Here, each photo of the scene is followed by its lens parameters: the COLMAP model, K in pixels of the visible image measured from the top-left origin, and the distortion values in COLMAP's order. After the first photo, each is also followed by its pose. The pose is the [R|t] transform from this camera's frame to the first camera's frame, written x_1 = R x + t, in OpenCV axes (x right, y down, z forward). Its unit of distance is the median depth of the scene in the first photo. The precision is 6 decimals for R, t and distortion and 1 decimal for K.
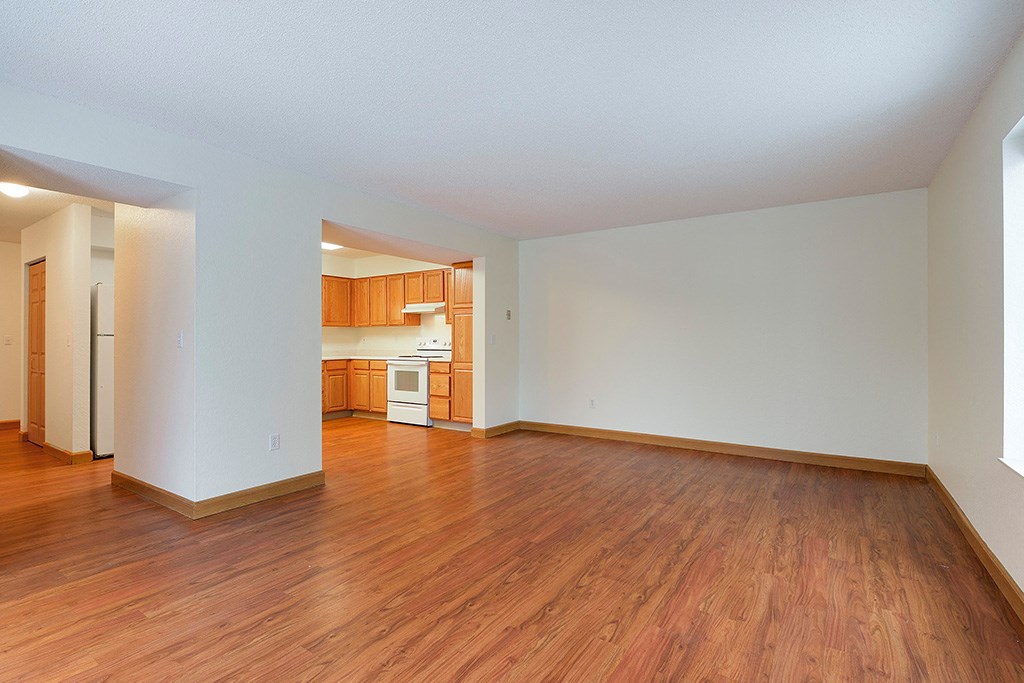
lens RADIAL K [[468.2, 0, 515.7], [0, 468.2, 339.1], [0, 0, 1]] dist [0.001803, -0.003884]
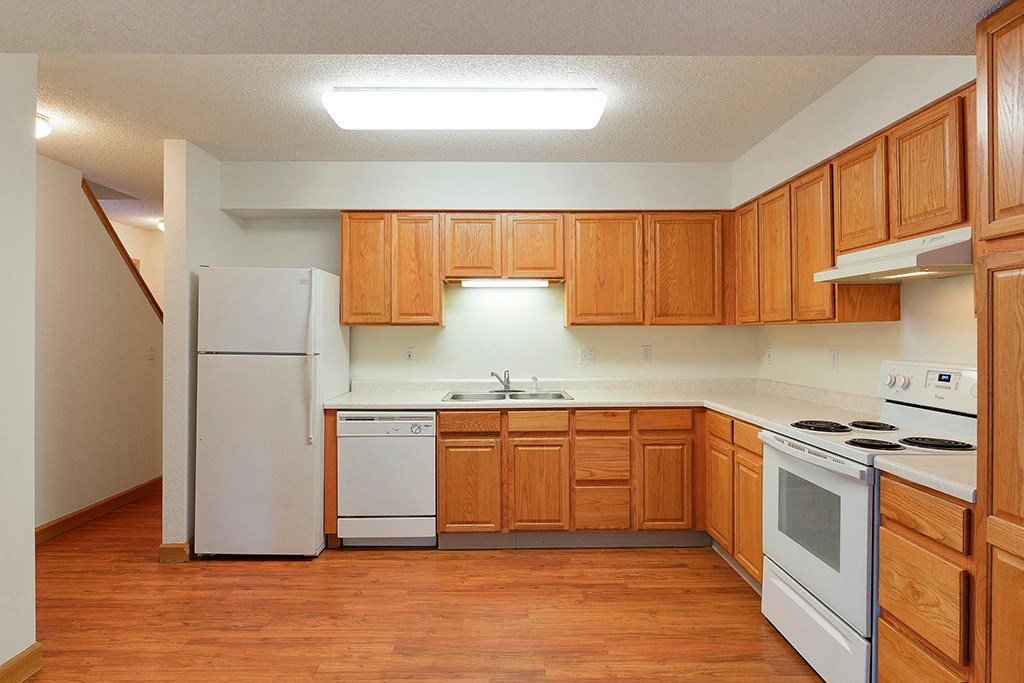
lens RADIAL K [[572.3, 0, 497.9], [0, 572.3, 329.8], [0, 0, 1]] dist [-0.009040, -0.002672]
pose [[0.551747, -0.004861, -0.833997, -0.045171], [0.004300, 0.999986, -0.002983, -0.027660], [0.834000, -0.001941, 0.551760, 0.690147]]
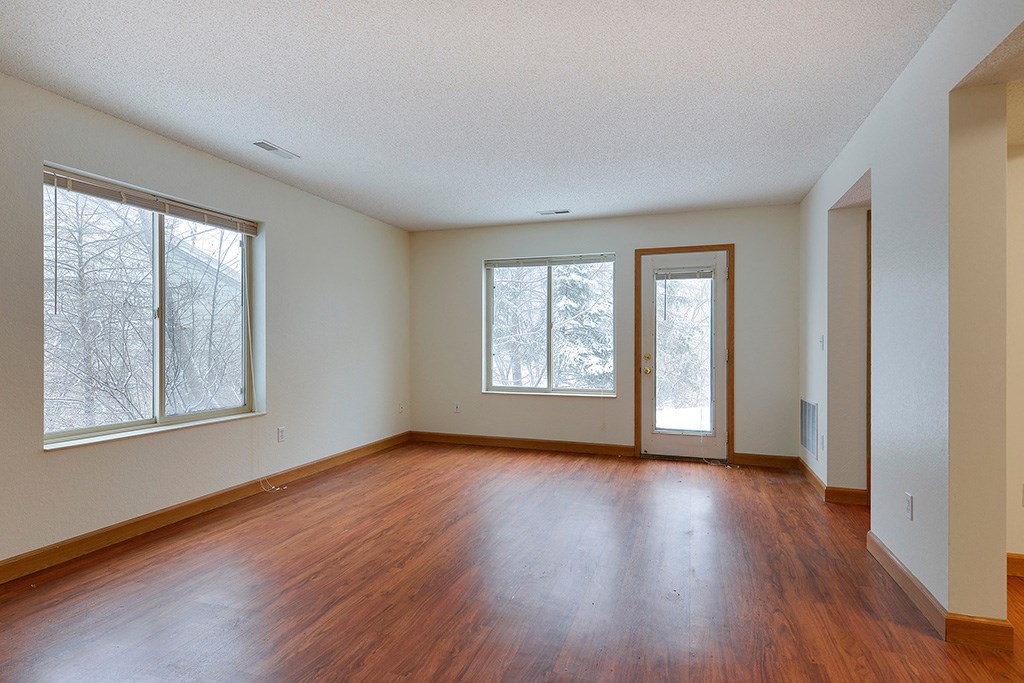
lens RADIAL K [[528.3, 0, 526.7], [0, 528.3, 346.0], [0, 0, 1]] dist [0.014354, -0.001729]
pose [[-0.961427, -0.001143, -0.275058, 0.100853], [-0.001324, 0.999999, 0.000472, 0.002127], [0.275057, 0.000818, -0.961427, 0.880055]]
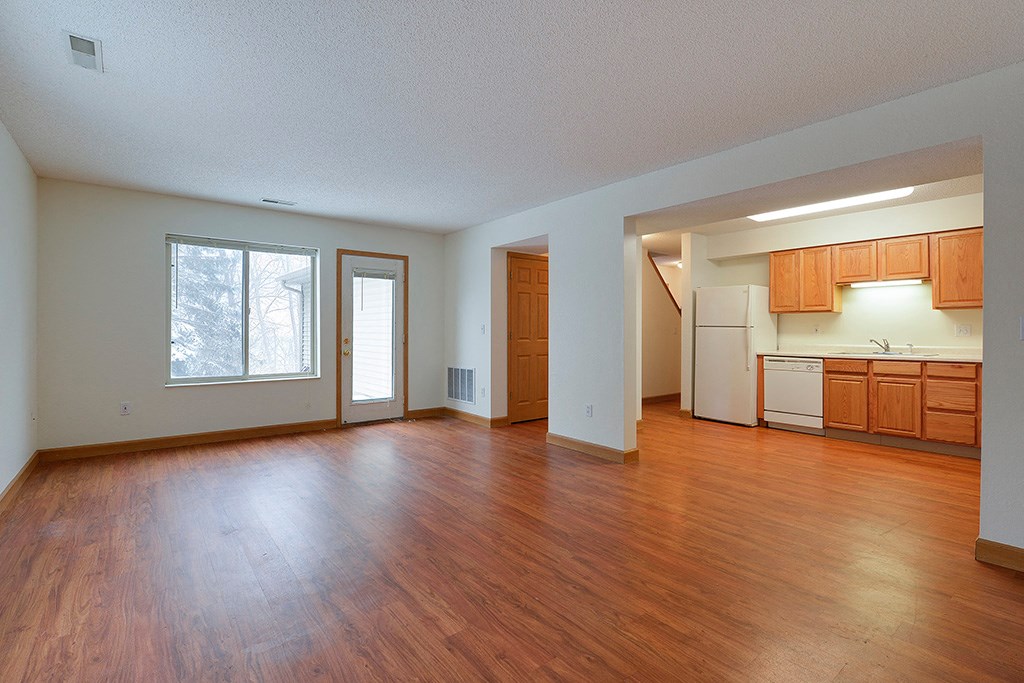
lens RADIAL K [[468.2, 0, 495.0], [0, 468.2, 329.6], [0, 0, 1]] dist [0.001803, -0.003884]
pose [[-0.316026, -0.002056, -0.948748, 0.441056], [0.002468, 0.999992, -0.002989, 0.001191], [0.948747, -0.003286, -0.316019, 0.659879]]
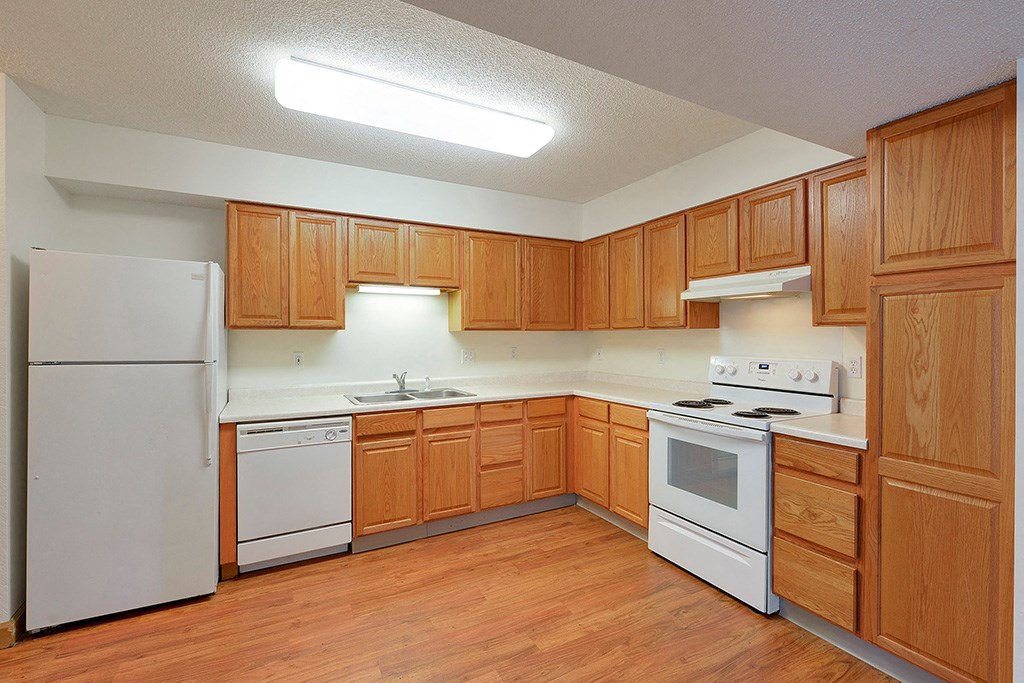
lens RADIAL K [[468.2, 0, 520.7], [0, 468.2, 339.0], [0, 0, 1]] dist [0.001803, -0.003884]
pose [[0.882301, 0.001586, -0.470683, -0.193554], [0.003254, 0.999950, 0.009468, -0.028304], [0.470674, -0.009885, 0.882252, 0.621673]]
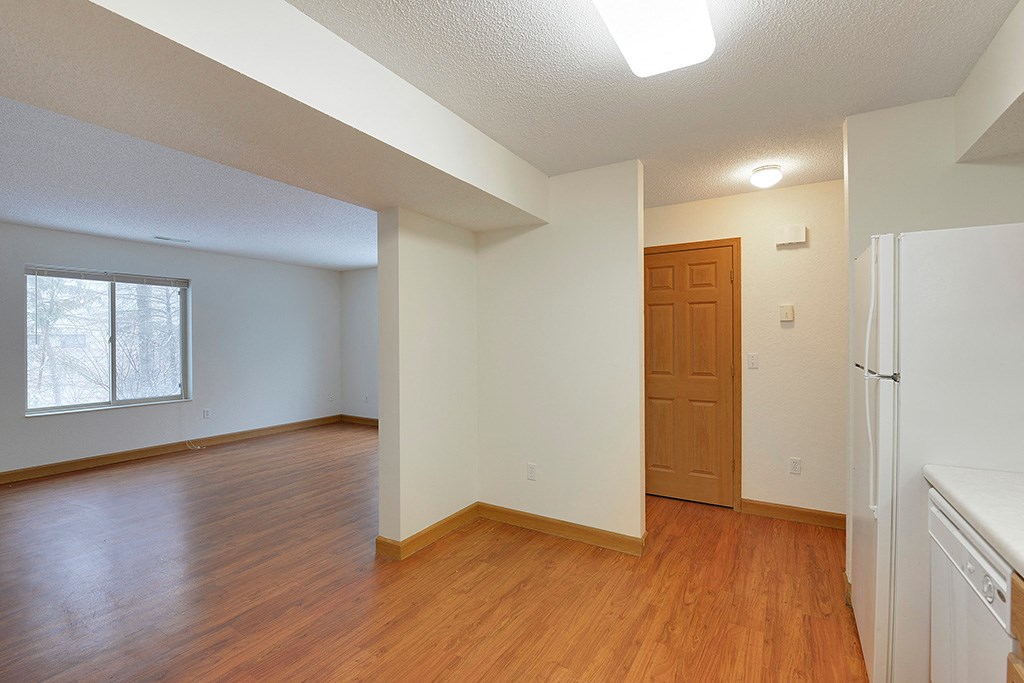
lens RADIAL K [[468.2, 0, 526.5], [0, 468.2, 343.9], [0, 0, 1]] dist [0.001803, -0.003884]
pose [[-0.998932, 0.005354, -0.045894, -0.386865], [0.005167, 0.999978, 0.004182, -0.024442], [0.045915, 0.003941, -0.998938, 1.110121]]
